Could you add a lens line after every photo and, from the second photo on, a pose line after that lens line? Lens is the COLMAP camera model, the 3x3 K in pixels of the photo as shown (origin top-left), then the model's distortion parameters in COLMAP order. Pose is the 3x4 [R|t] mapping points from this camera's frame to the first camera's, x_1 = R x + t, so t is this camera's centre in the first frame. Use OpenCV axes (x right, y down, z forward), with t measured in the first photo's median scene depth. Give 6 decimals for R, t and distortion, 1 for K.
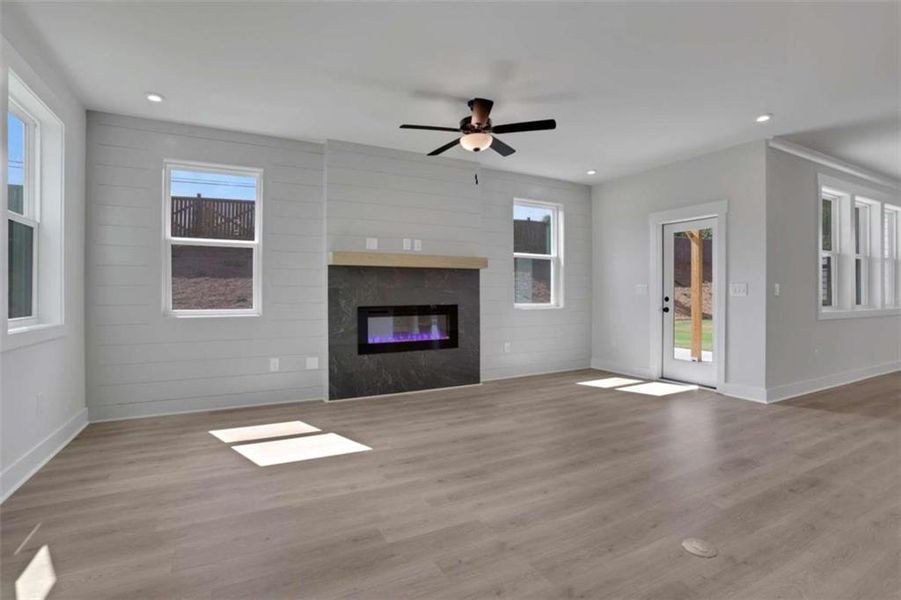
lens RADIAL K [[418.3, 0, 450.5], [0, 418.3, 300.0], [0, 0, 1]] dist [-0.056587, 0.000019]
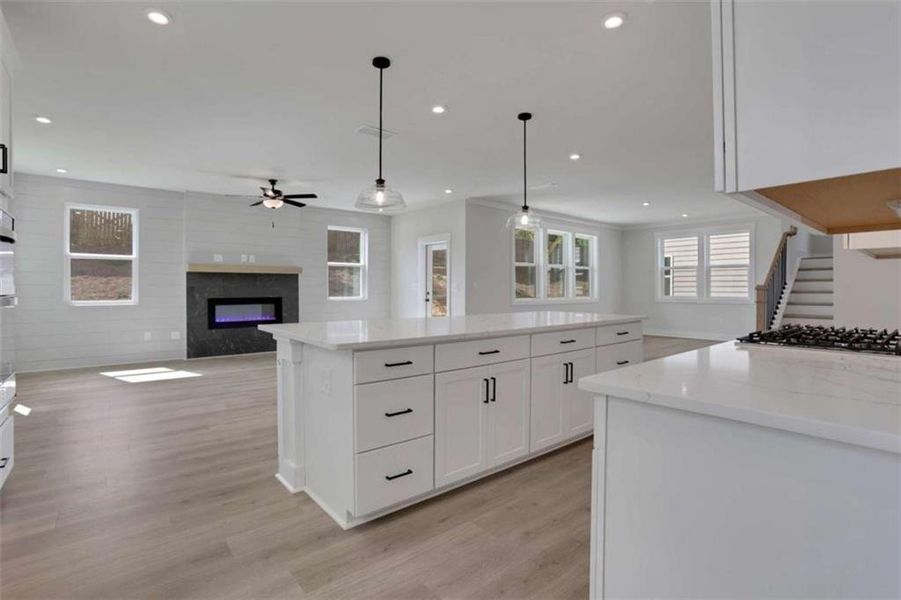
lens RADIAL K [[402.8, 0, 426.0], [0, 402.8, 295.2], [0, 0, 1]] dist [-0.000161, -0.000008]
pose [[0.984735, -0.003613, 0.174025, 0.305117], [0.004246, 0.999986, -0.003267, 0.011802], [-0.174010, 0.003956, 0.984736, -0.598106]]
